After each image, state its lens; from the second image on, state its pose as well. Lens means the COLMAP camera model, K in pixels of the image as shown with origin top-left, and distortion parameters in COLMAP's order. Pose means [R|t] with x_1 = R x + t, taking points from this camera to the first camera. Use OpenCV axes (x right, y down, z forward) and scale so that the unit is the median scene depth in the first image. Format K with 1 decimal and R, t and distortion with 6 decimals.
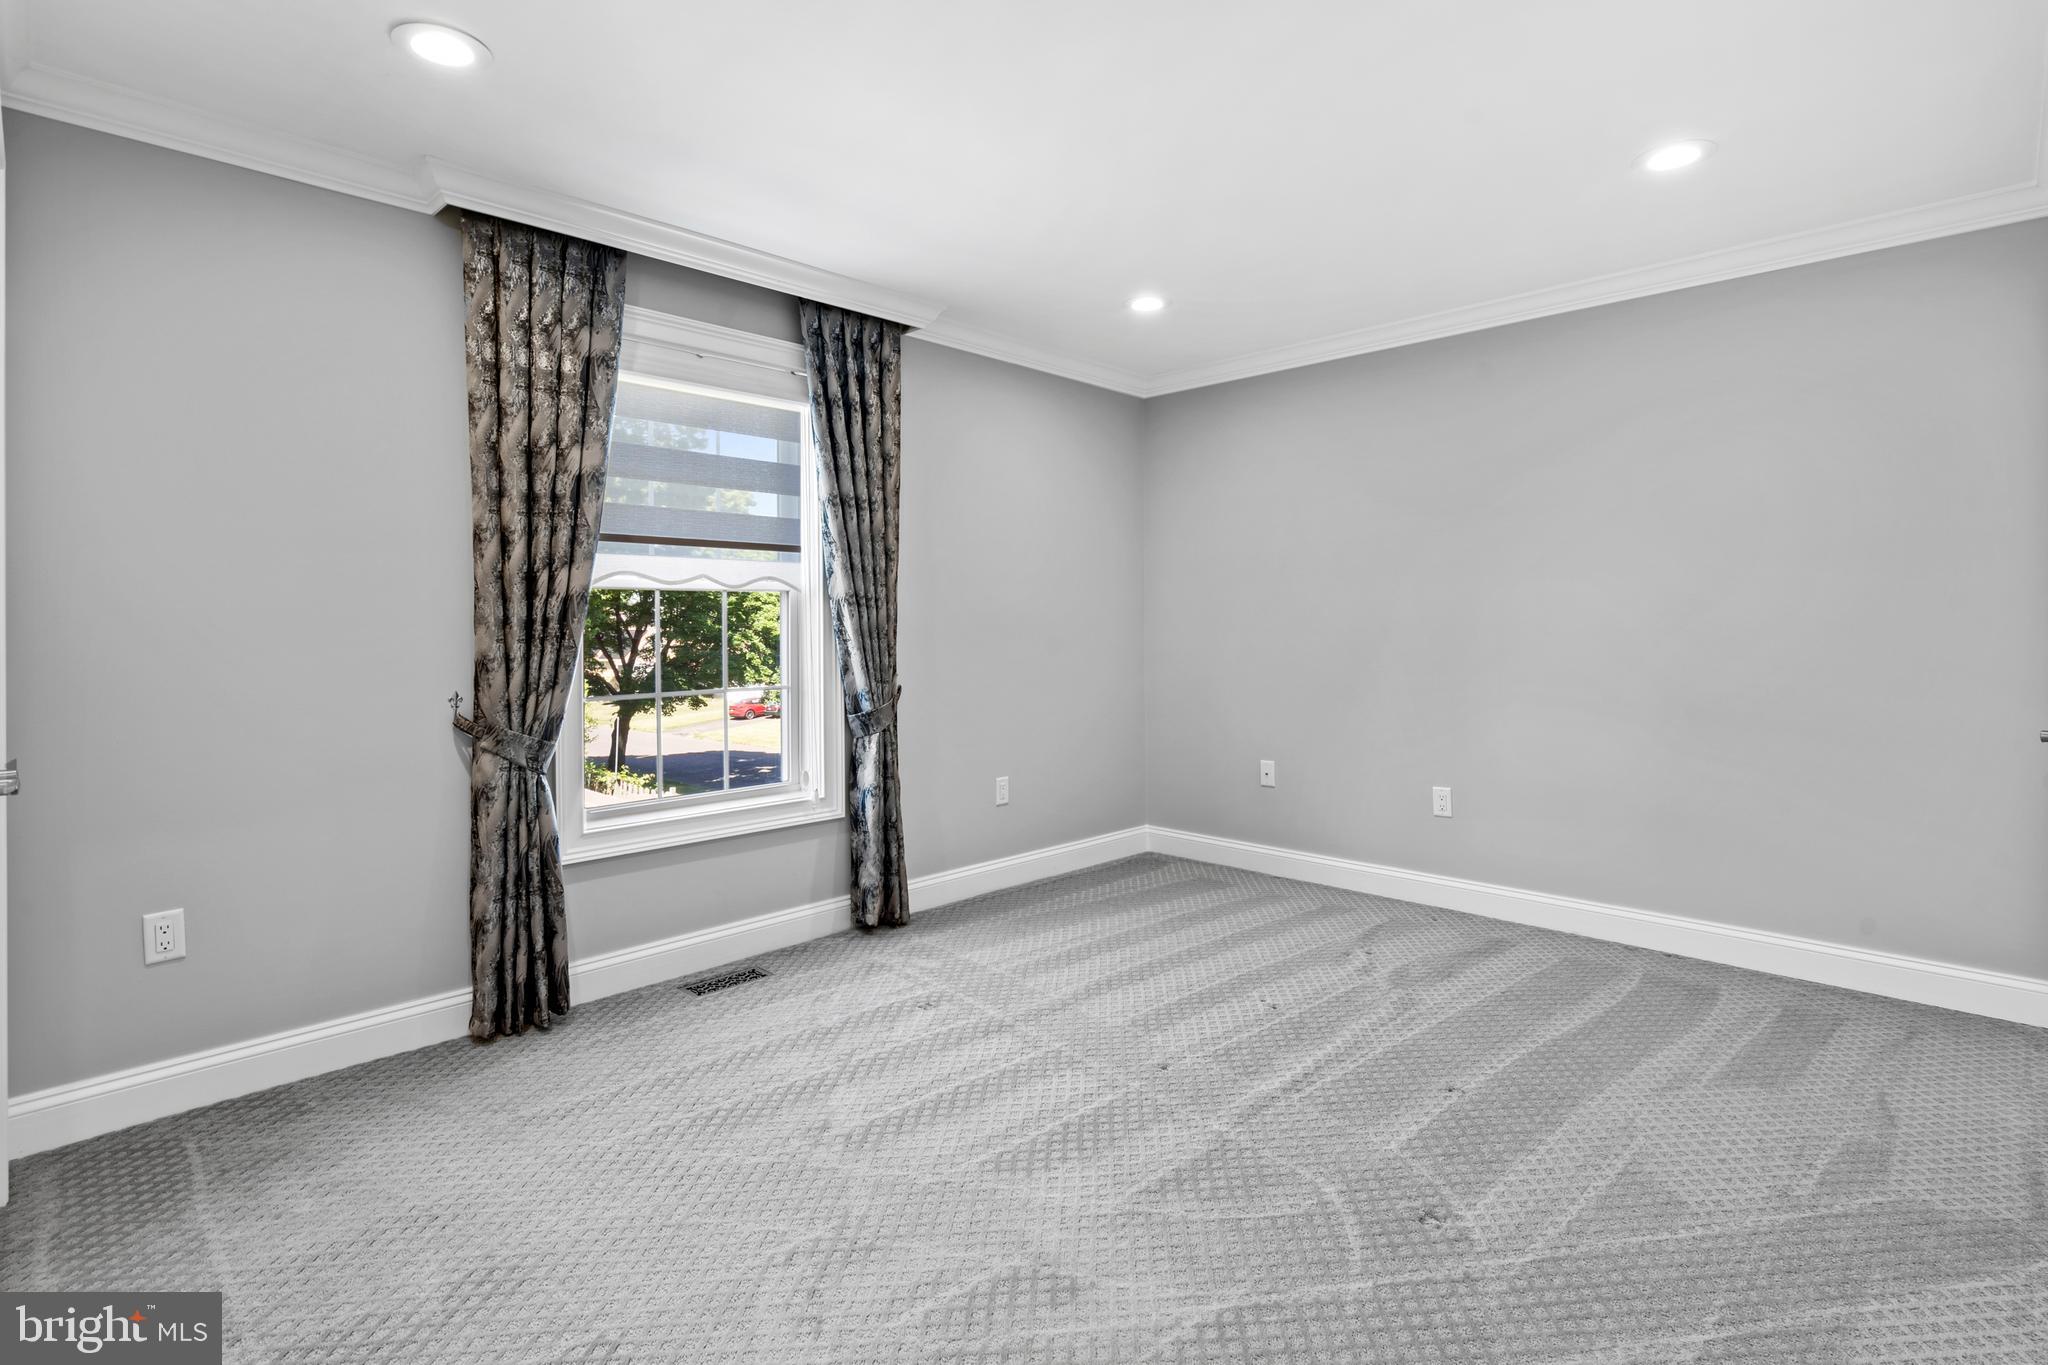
lens RADIAL K [[1001.9, 0, 1030.9], [0, 1001.9, 633.8], [0, 0, 1]] dist [0.001611, 0.001388]
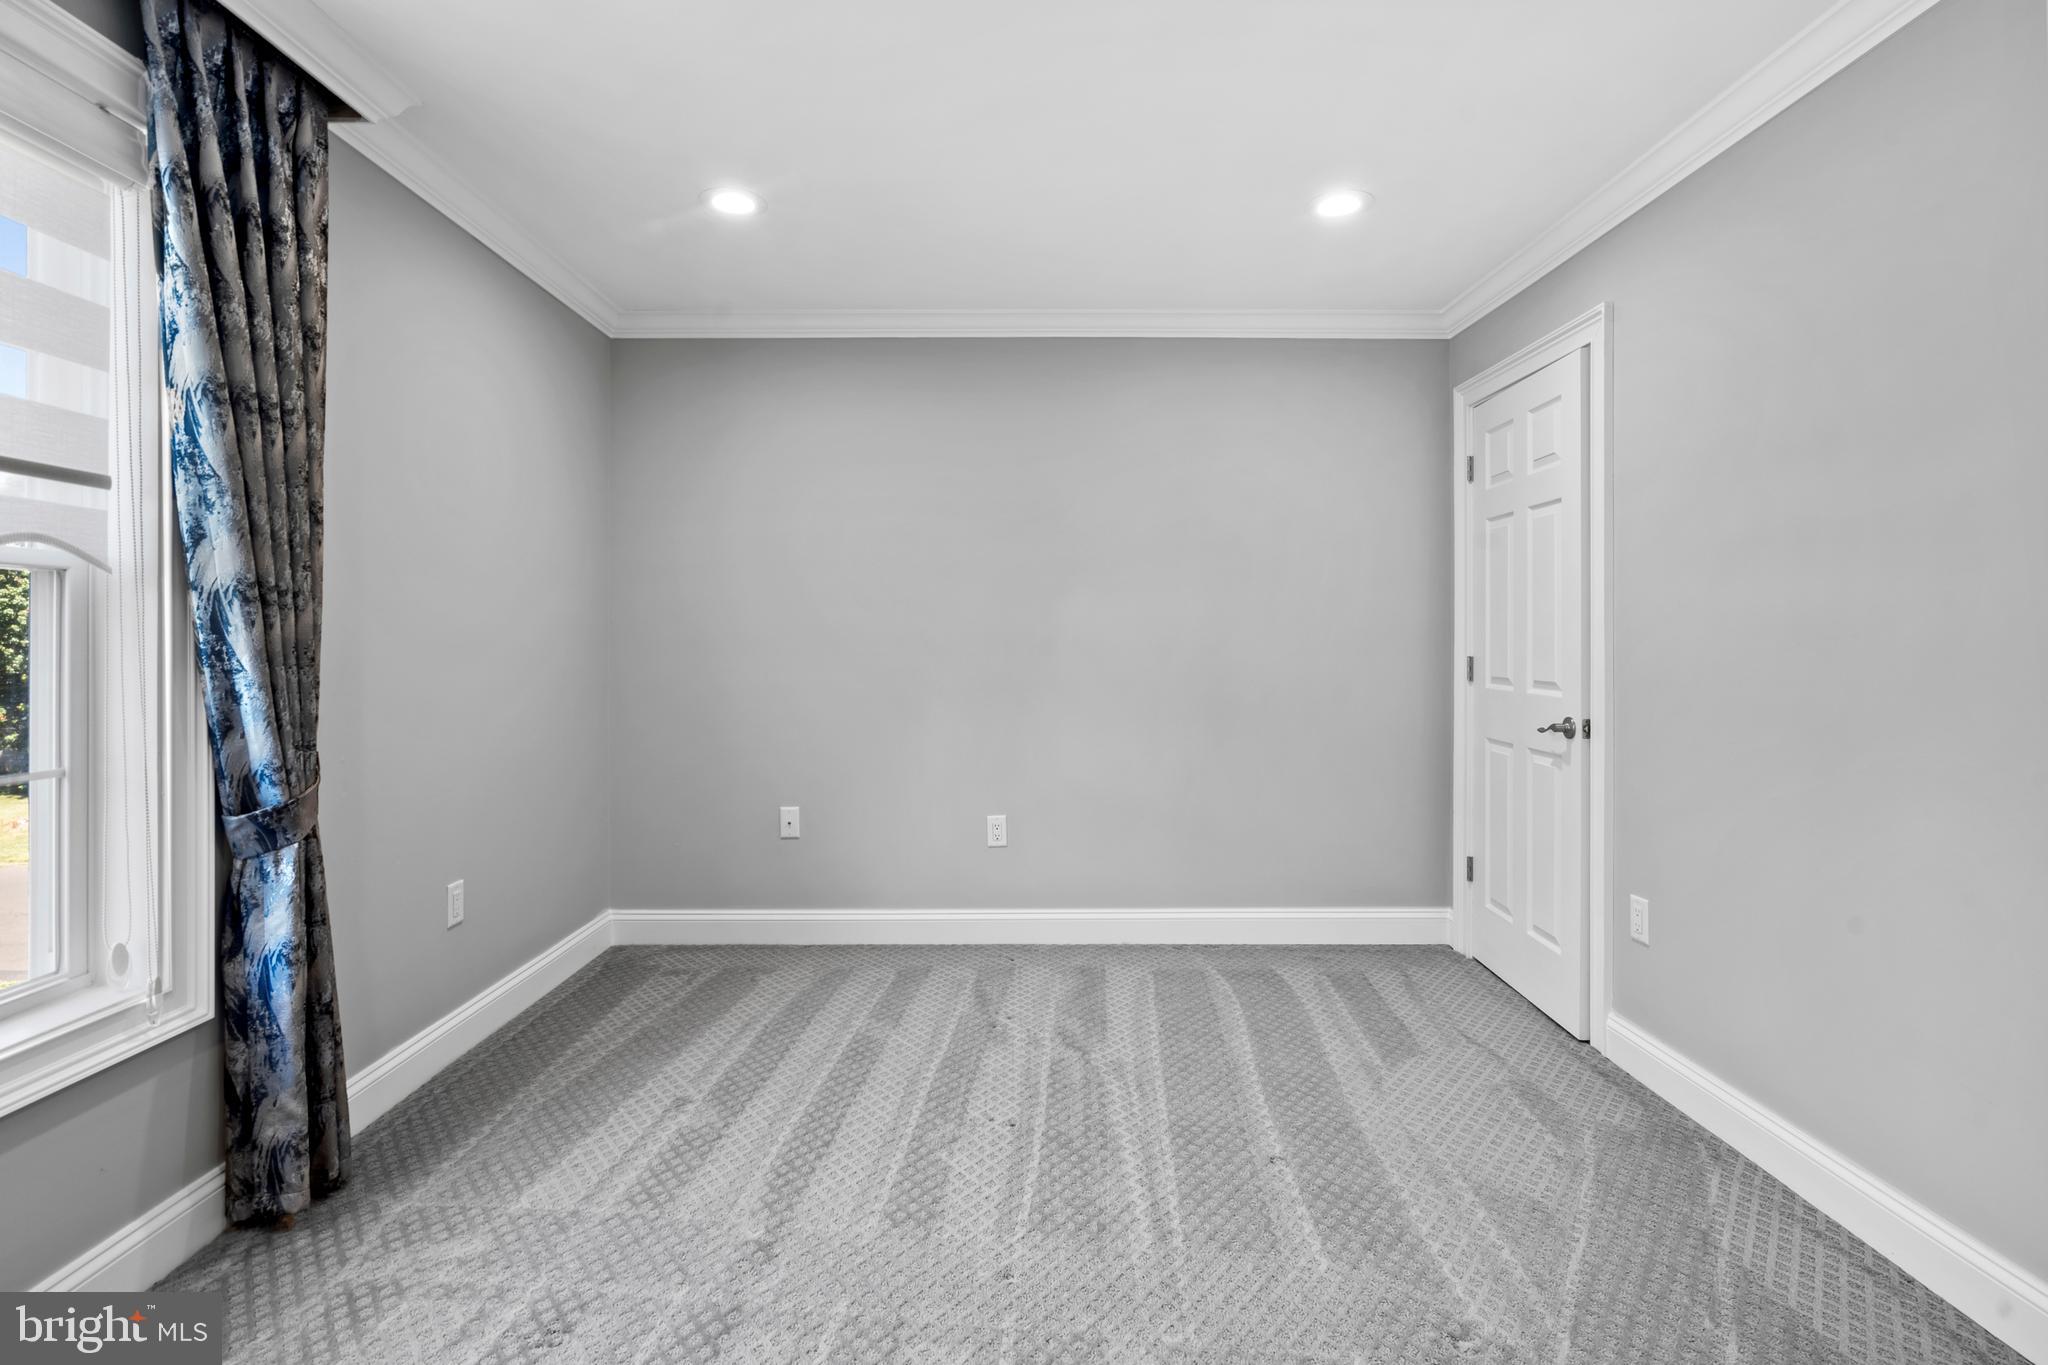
lens RADIAL K [[985.3, 0, 1023.9], [0, 985.3, 643.2], [0, 0, 1]] dist [0.000208, 0.000895]
pose [[0.717273, 0.000981, 0.696791, -0.242990], [0.005667, 0.999958, -0.007242, -0.001847], [-0.696769, 0.009143, 0.717238, 0.356051]]
